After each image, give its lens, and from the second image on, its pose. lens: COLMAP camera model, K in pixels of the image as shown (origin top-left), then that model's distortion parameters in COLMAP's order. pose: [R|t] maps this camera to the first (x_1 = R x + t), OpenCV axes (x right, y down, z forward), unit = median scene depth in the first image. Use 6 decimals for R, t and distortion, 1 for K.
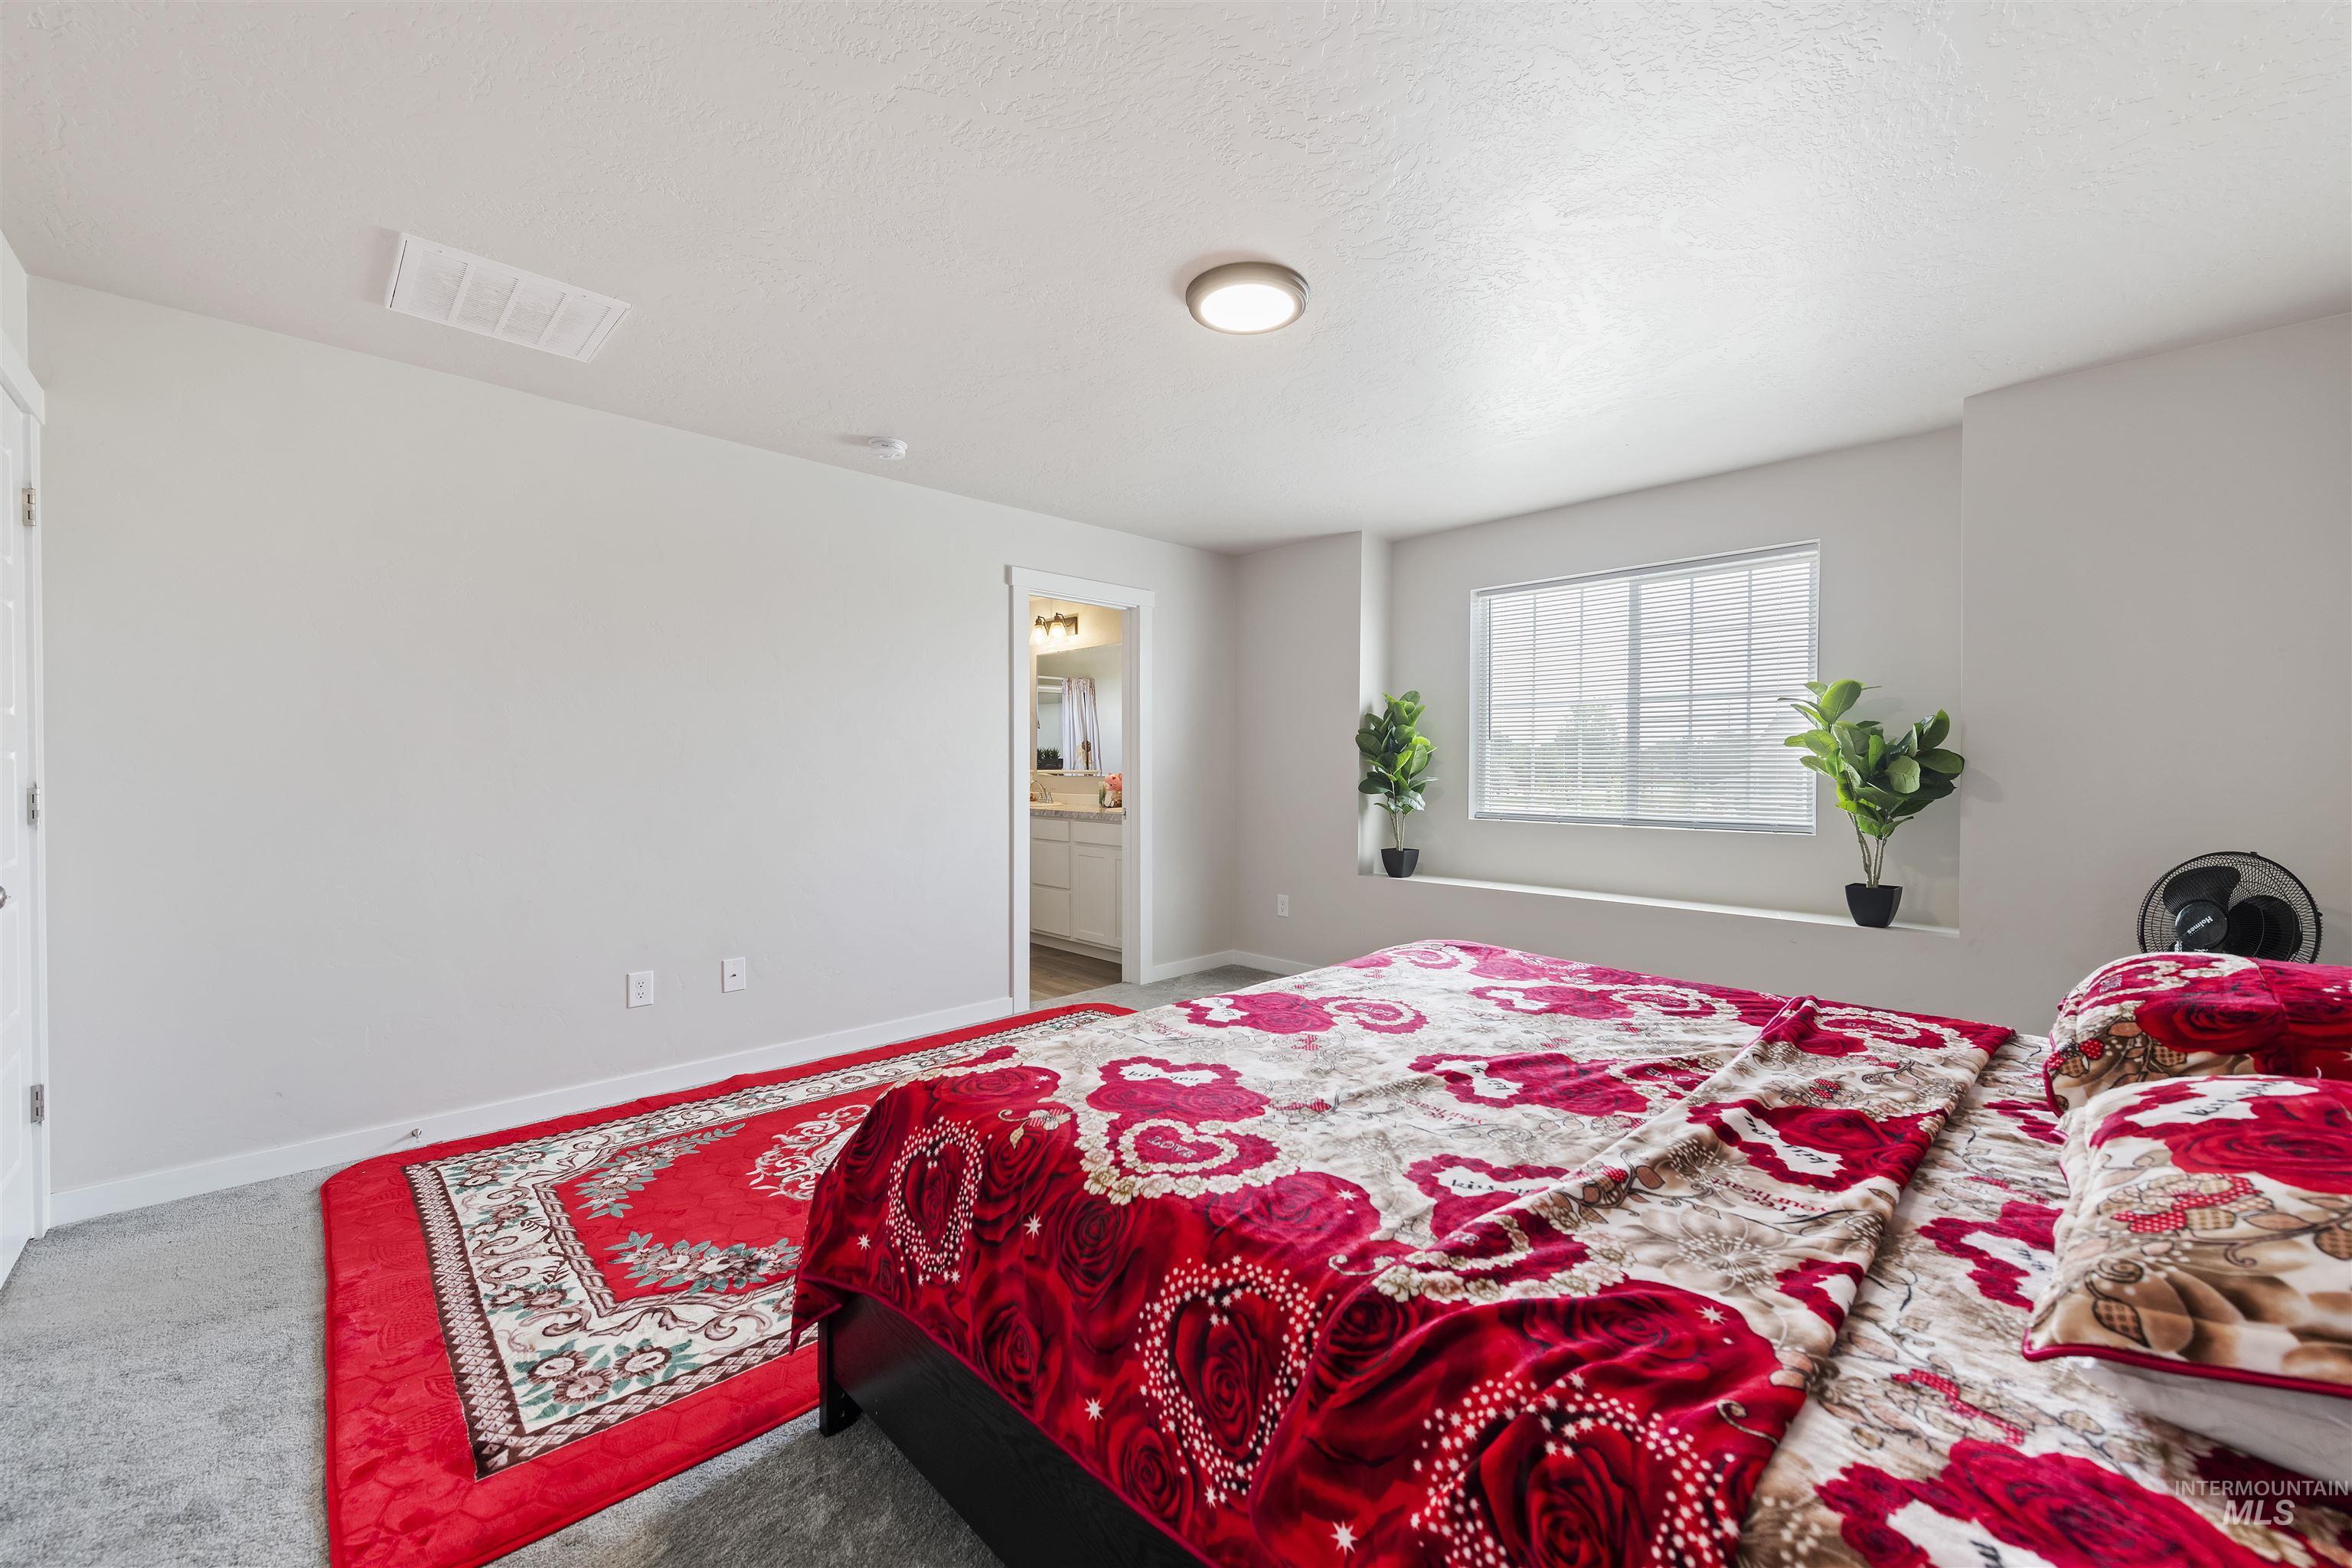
lens RADIAL K [[930.7, 0, 1179.6], [0, 930.7, 775.5], [0, 0, 1]] dist [0.018532, -0.008201]
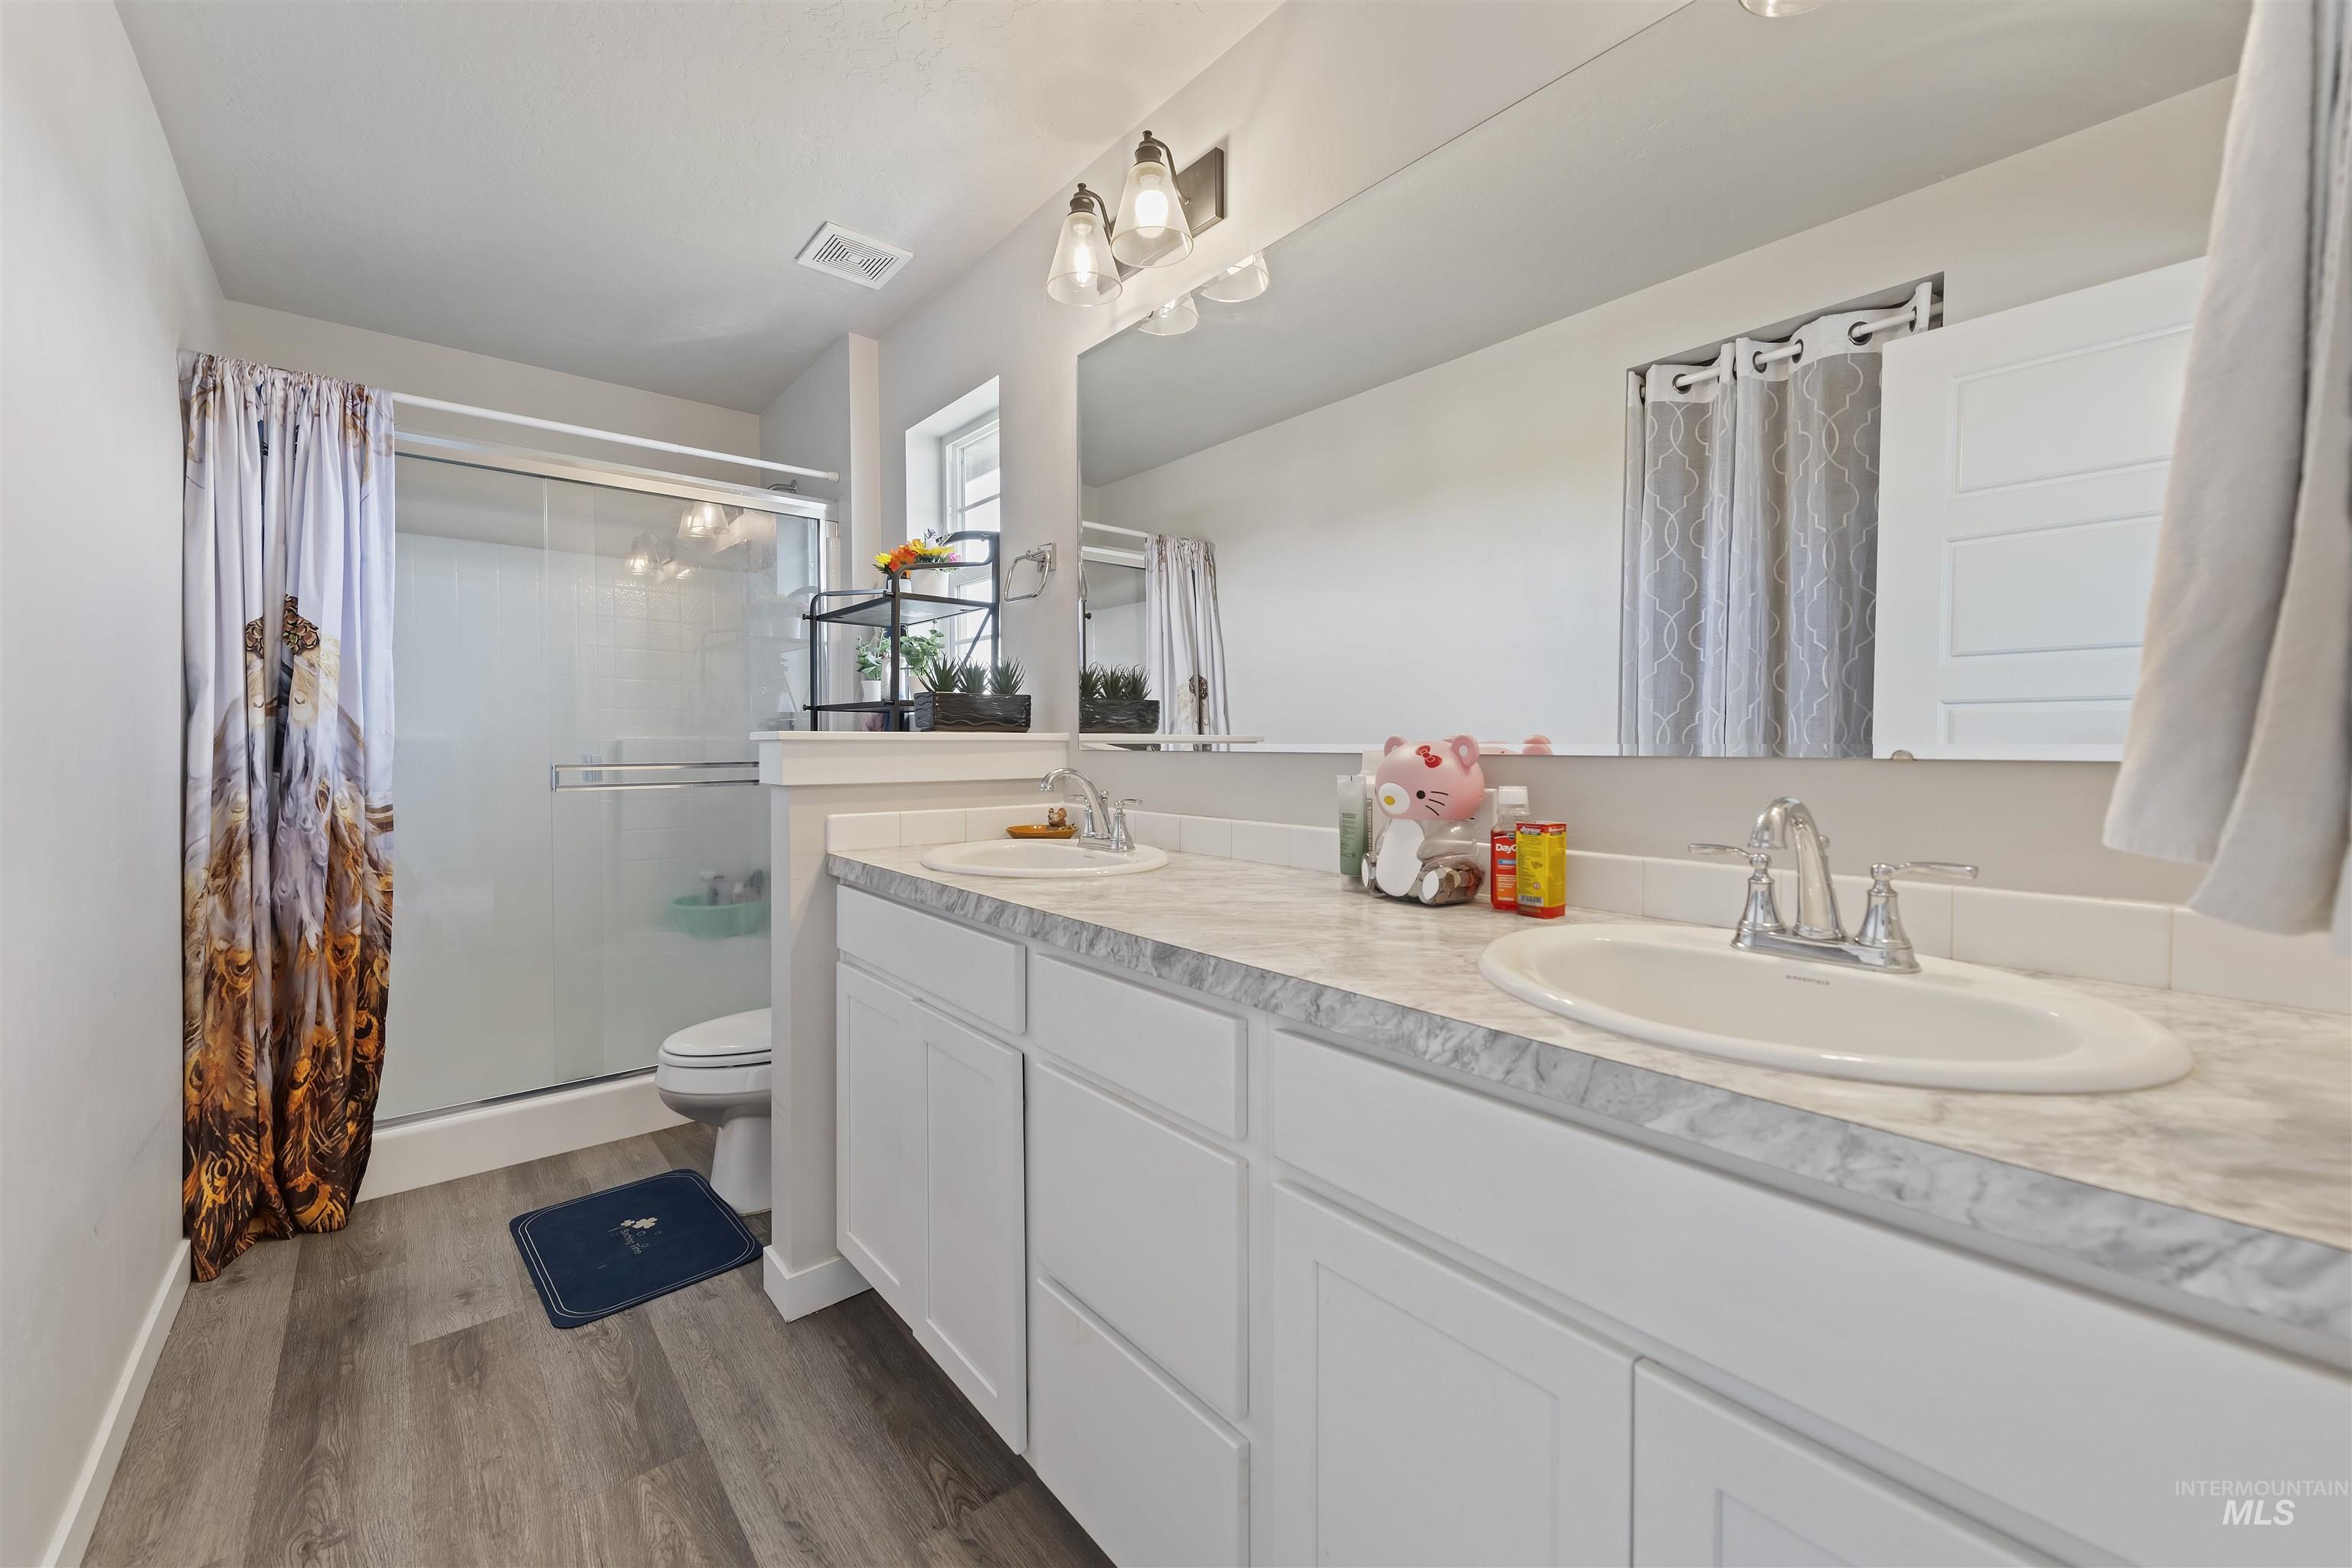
lens RADIAL K [[930.7, 0, 1179.6], [0, 930.7, 775.5], [0, 0, 1]] dist [0.018532, -0.008201]
pose [[0.997498, 0.004572, -0.070552, -0.092013], [-0.002878, 0.999706, 0.024092, 0.000817], [0.070641, -0.023829, 0.997217, 0.651270]]
